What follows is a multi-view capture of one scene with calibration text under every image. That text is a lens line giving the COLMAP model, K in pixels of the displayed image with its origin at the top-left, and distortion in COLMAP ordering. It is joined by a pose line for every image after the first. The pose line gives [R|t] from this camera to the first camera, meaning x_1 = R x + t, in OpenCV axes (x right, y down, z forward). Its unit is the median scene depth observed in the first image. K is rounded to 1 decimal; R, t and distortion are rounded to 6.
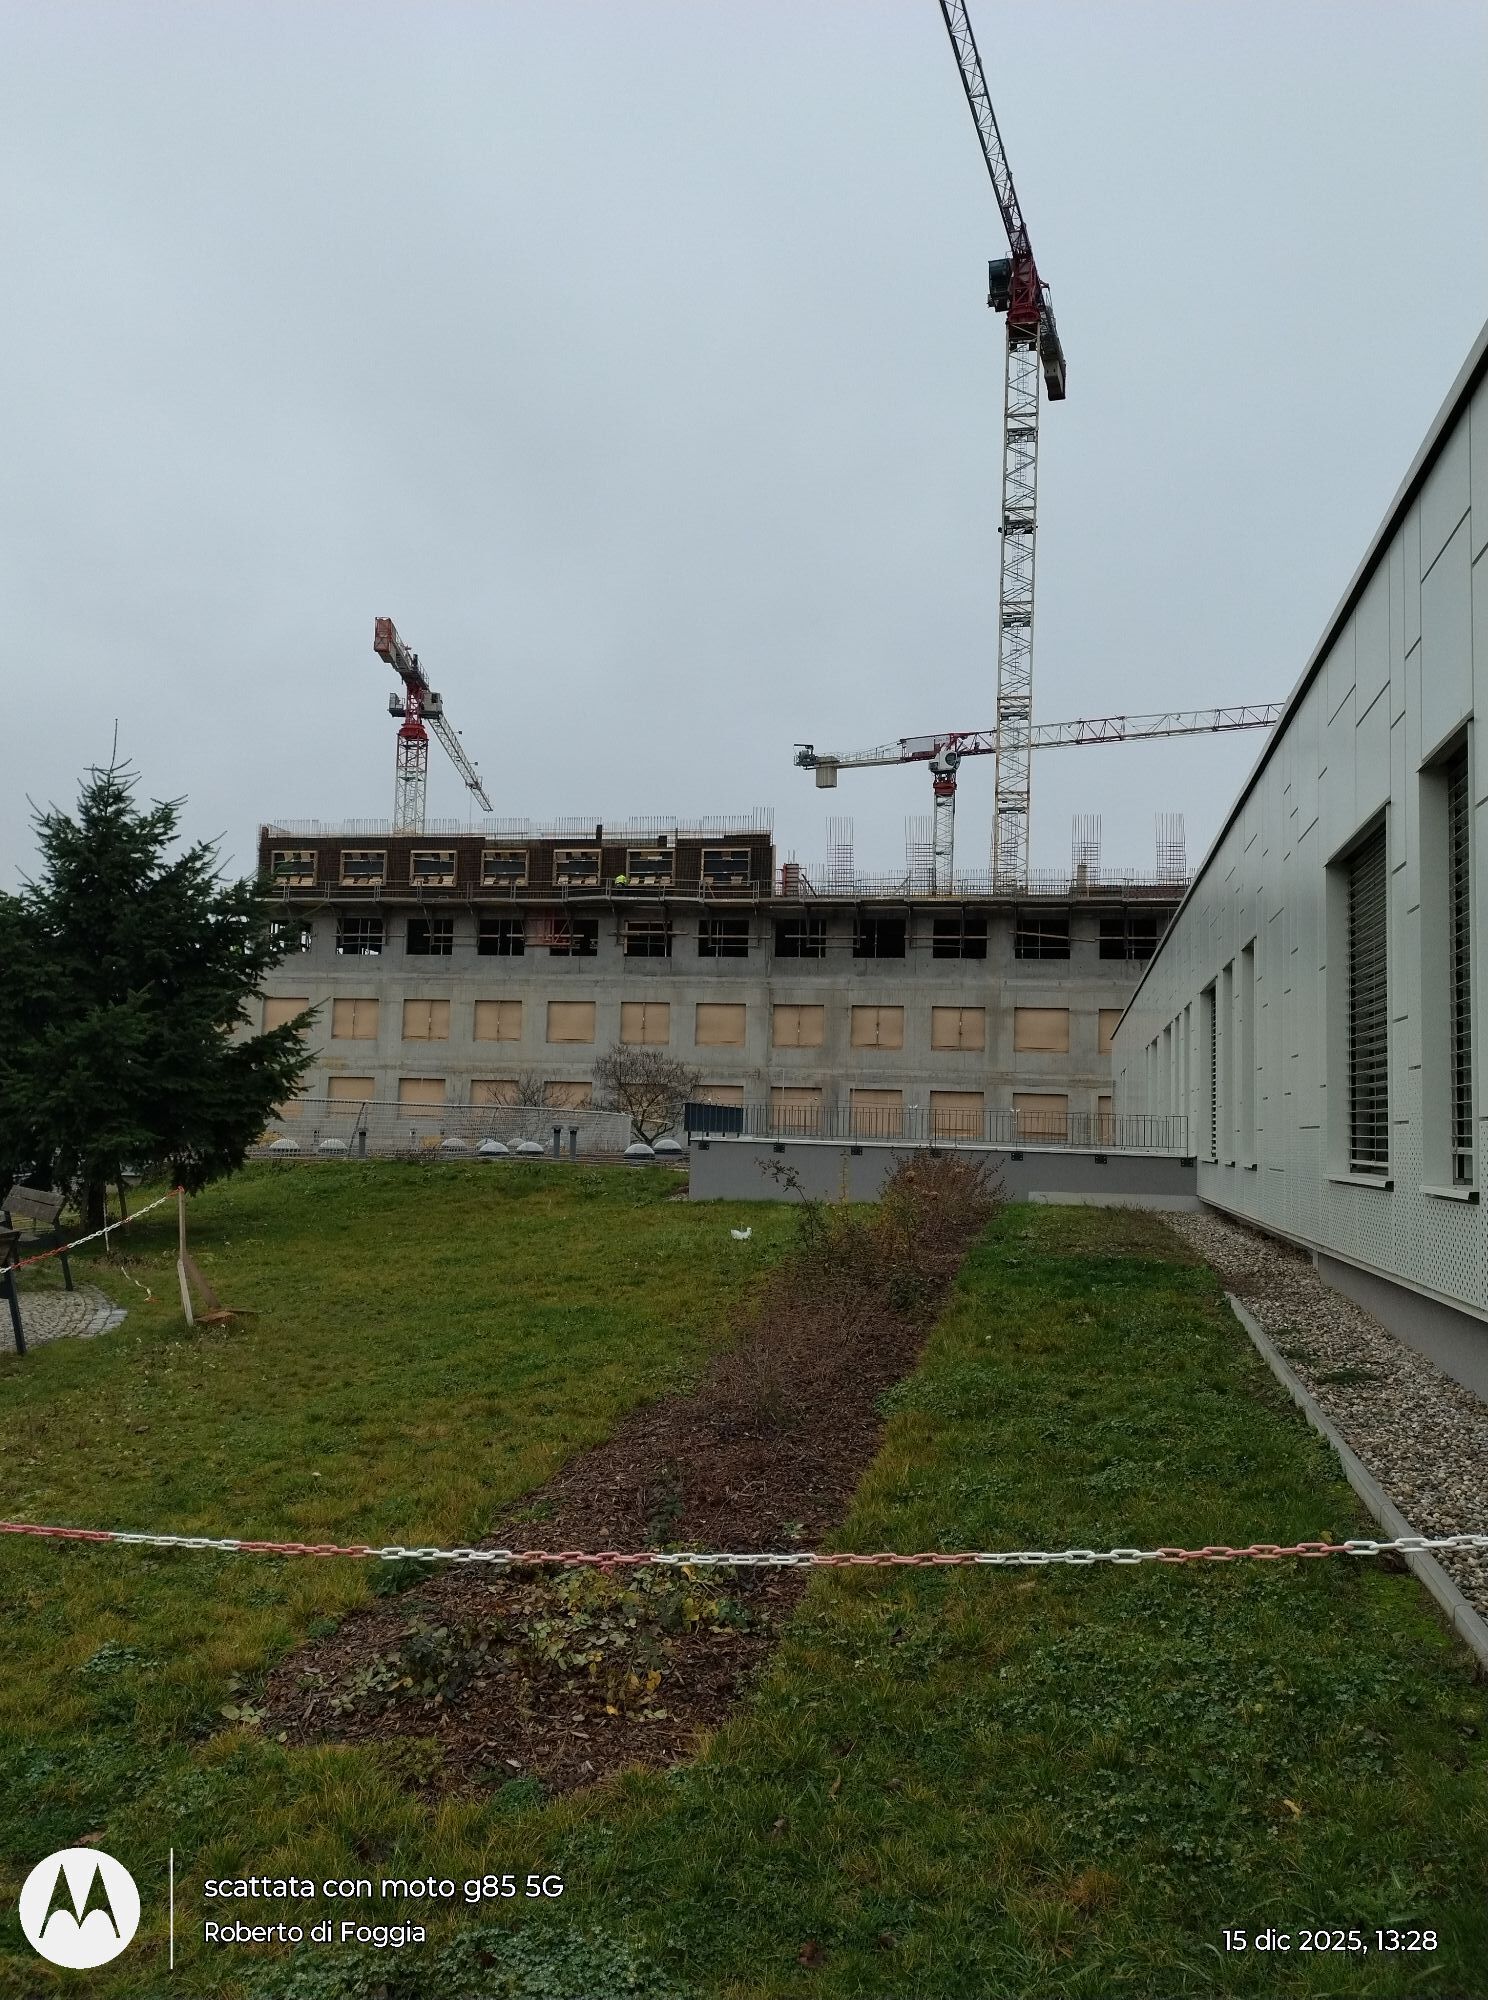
lens RADIAL K [[1518.0, 0, 718.6], [0, 1518.0, 1001.6], [0, 0, 1]] dist [0.085629, -0.118757]
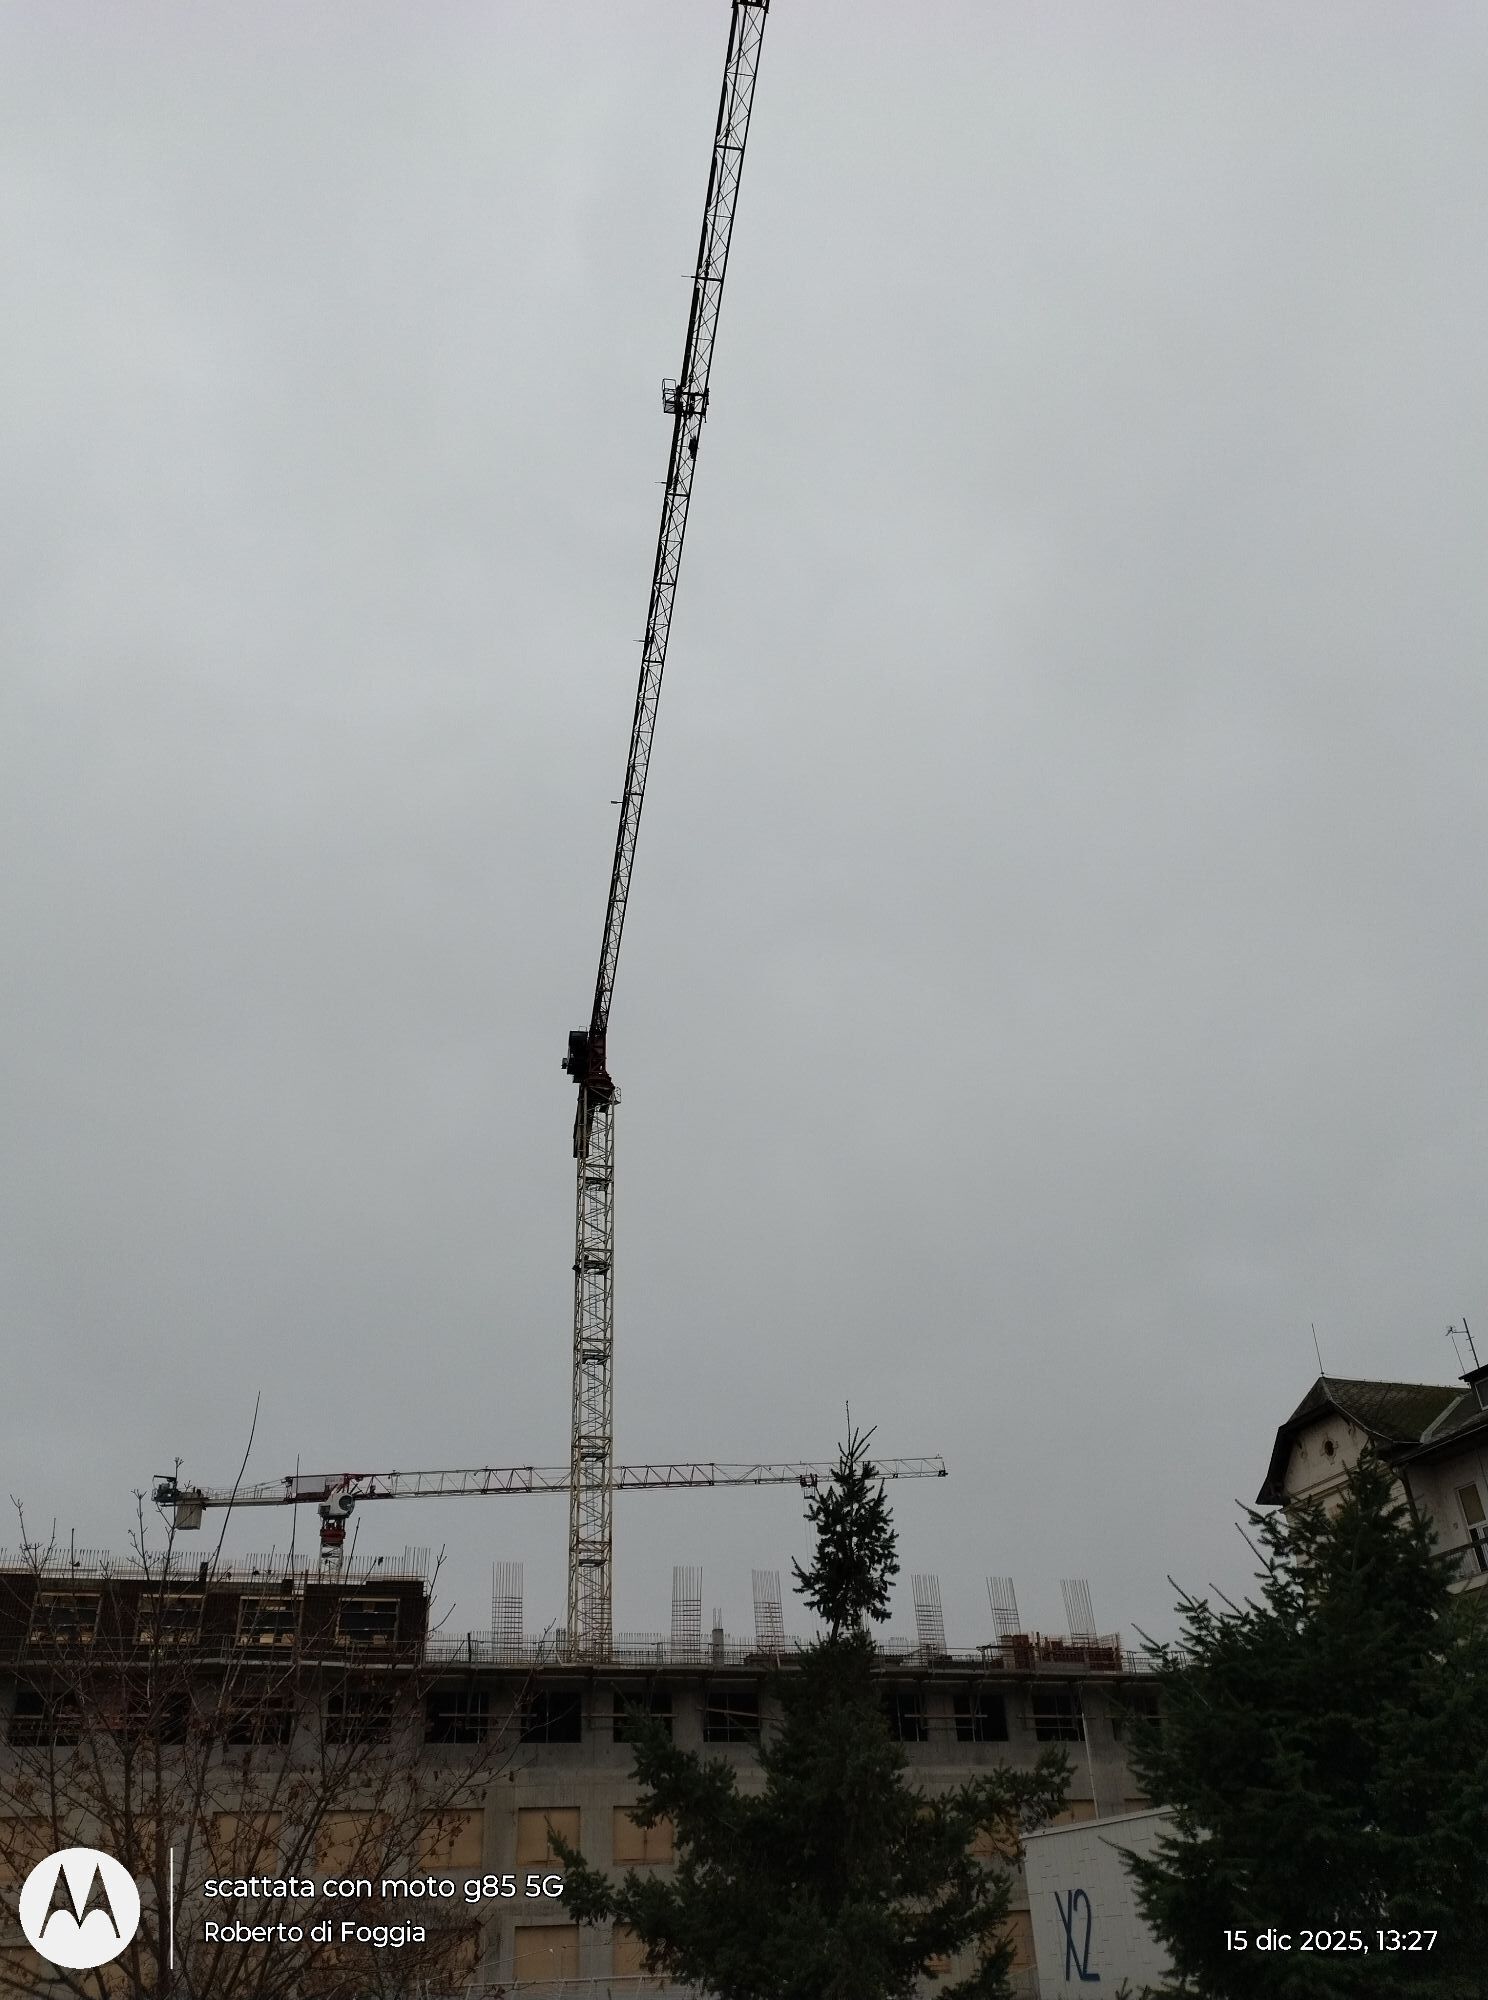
lens RADIAL K [[1518.0, 0, 724.5], [0, 1518.0, 993.7], [0, 0, 1]] dist [0.085629, -0.118757]
pose [[0.878734, 0.200351, 0.433228, -0.251938], [0.024236, 0.887742, -0.459703, -0.002818], [-0.476696, 0.414456, 0.775233, 0.117277]]
